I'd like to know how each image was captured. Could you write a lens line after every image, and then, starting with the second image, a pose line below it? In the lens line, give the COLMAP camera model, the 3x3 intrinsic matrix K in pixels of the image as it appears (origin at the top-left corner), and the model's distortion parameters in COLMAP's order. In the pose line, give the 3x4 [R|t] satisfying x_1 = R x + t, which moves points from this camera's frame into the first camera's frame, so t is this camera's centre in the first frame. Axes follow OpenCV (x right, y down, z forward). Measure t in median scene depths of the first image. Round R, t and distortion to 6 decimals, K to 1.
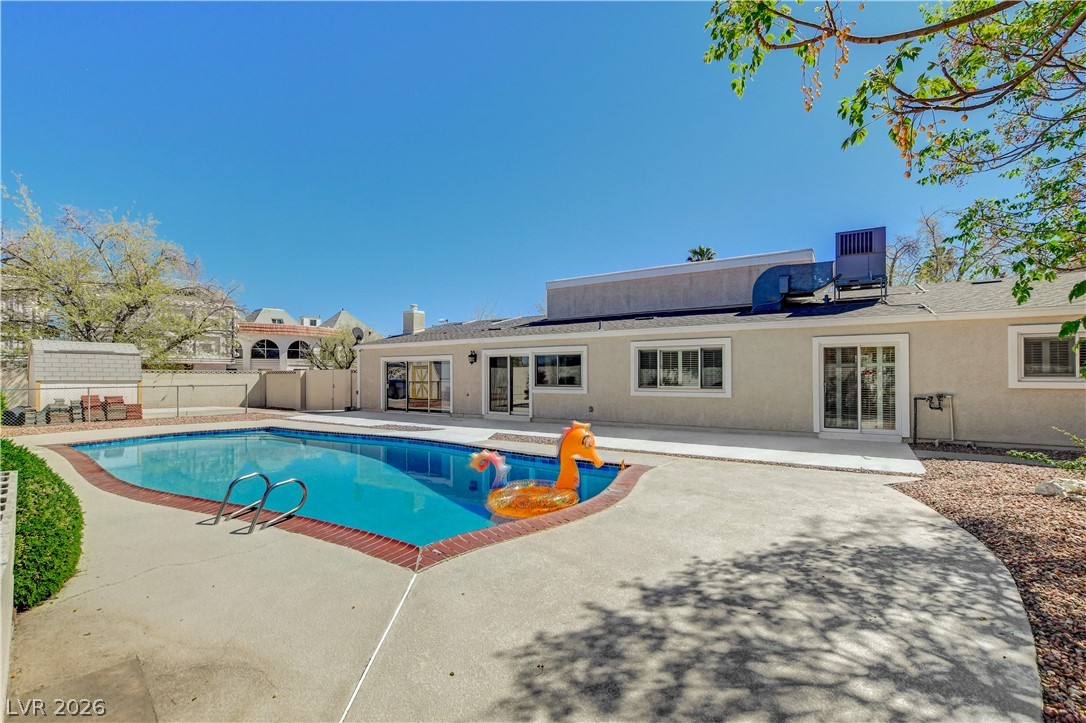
lens RADIAL K [[476.5, 0, 540.6], [0, 476.5, 372.6], [0, 0, 1]] dist [-0.027058, 0.009585]
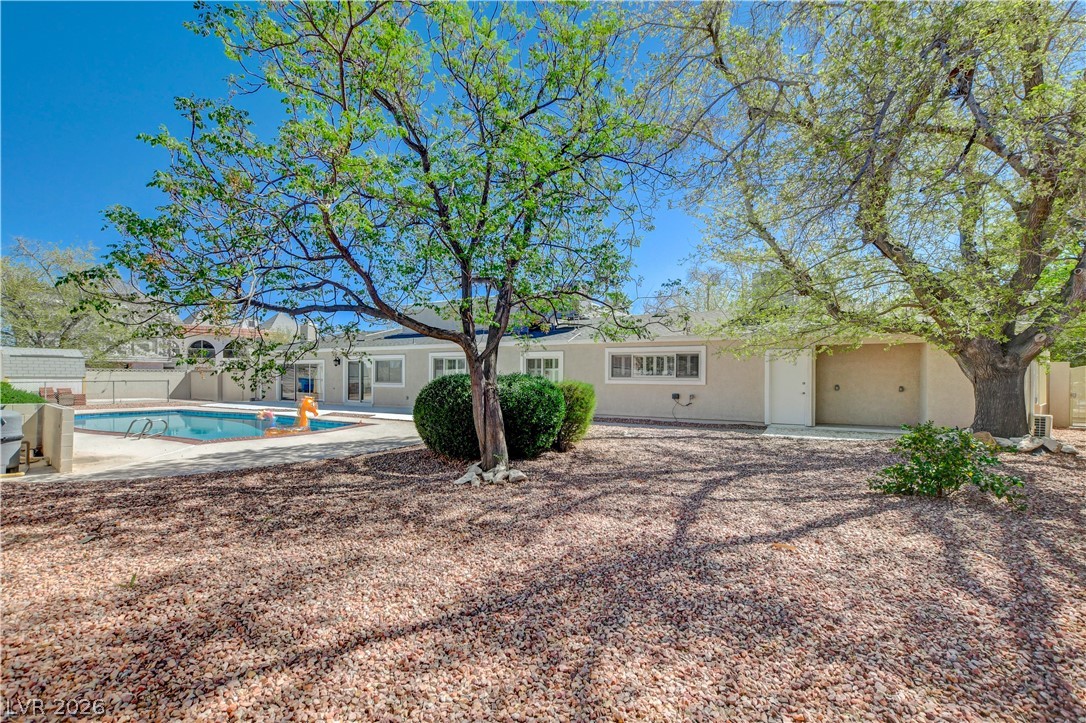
lens RADIAL K [[476.5, 0, 540.6], [0, 476.5, 372.6], [0, 0, 1]] dist [-0.027058, 0.009585]
pose [[0.997131, 0.004399, 0.075568, 0.355194], [-0.004644, 0.999985, 0.003058, -0.006472], [-0.075554, -0.003400, 0.997136, -0.441740]]
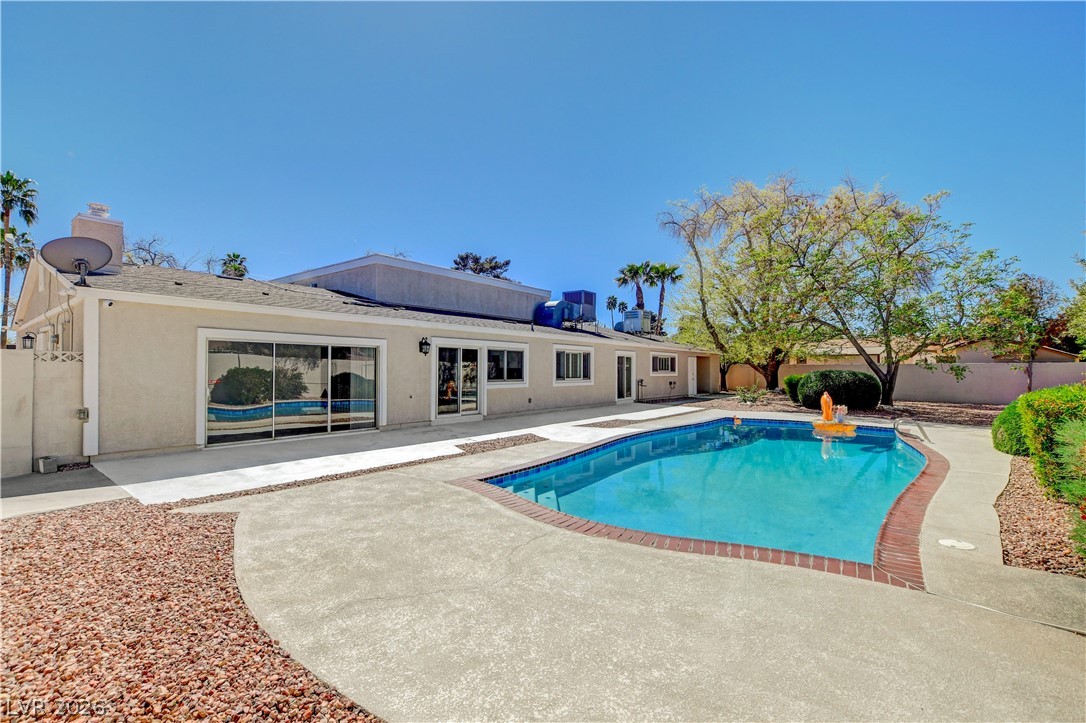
lens RADIAL K [[476.5, 0, 540.6], [0, 476.5, 372.6], [0, 0, 1]] dist [-0.027058, 0.009585]
pose [[0.099728, -0.002682, 0.995011, -0.882194], [-0.009963, 0.999944, 0.003694, 0.005381], [-0.994965, -0.010282, 0.099696, 0.752512]]
